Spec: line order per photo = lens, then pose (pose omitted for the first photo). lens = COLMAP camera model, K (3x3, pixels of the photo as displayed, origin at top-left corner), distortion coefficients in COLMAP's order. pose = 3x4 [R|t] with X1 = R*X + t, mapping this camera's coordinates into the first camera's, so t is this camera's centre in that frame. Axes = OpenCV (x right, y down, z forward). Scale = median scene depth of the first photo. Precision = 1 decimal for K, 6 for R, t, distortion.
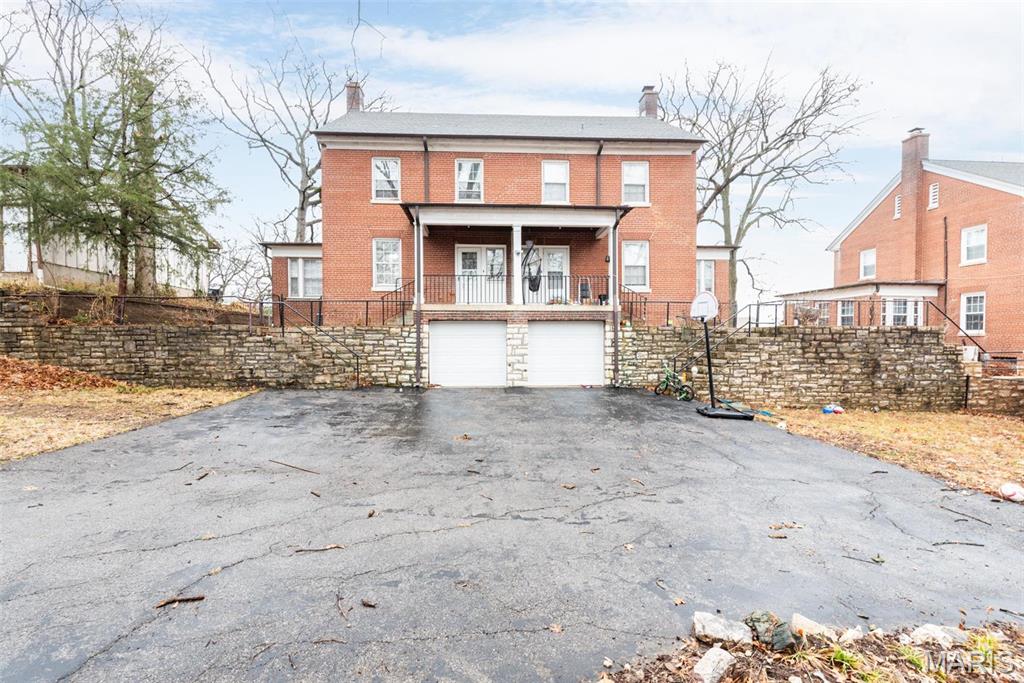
lens RADIAL K [[446.9, 0, 511.3], [0, 446.9, 345.5], [0, 0, 1]] dist [-0.000030, -0.000077]
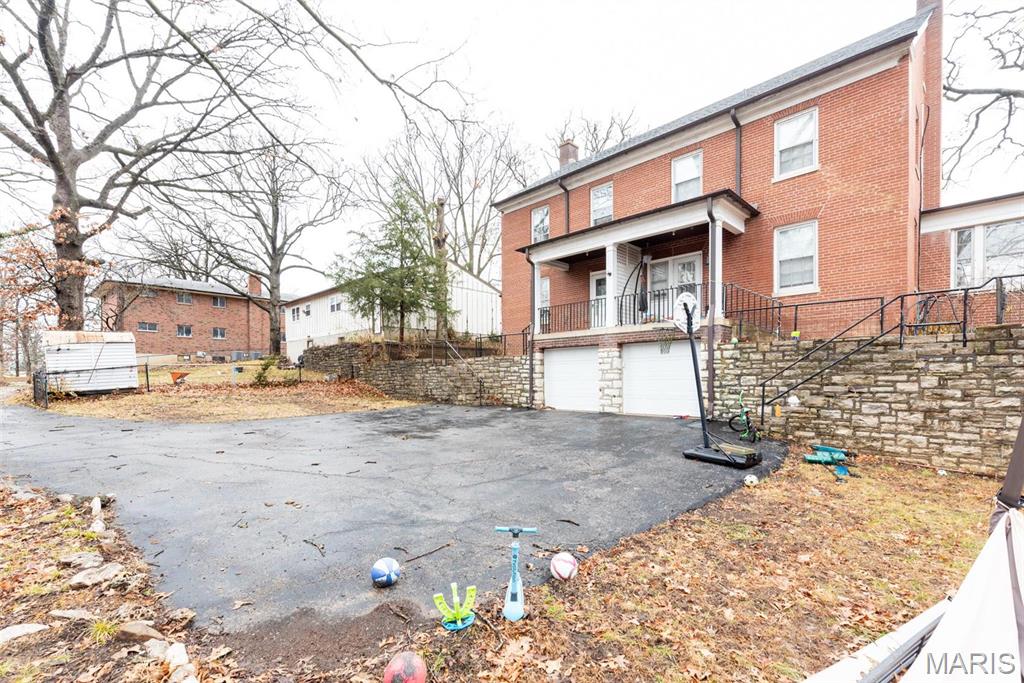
lens RADIAL K [[446.9, 0, 494.5], [0, 446.9, 377.9], [0, 0, 1]] dist [-0.000030, -0.000077]
pose [[0.664142, -0.001894, -0.747604, 0.573851], [0.002067, 0.999998, -0.000697, 0.017177], [0.747604, -0.001082, 0.664144, 0.179104]]
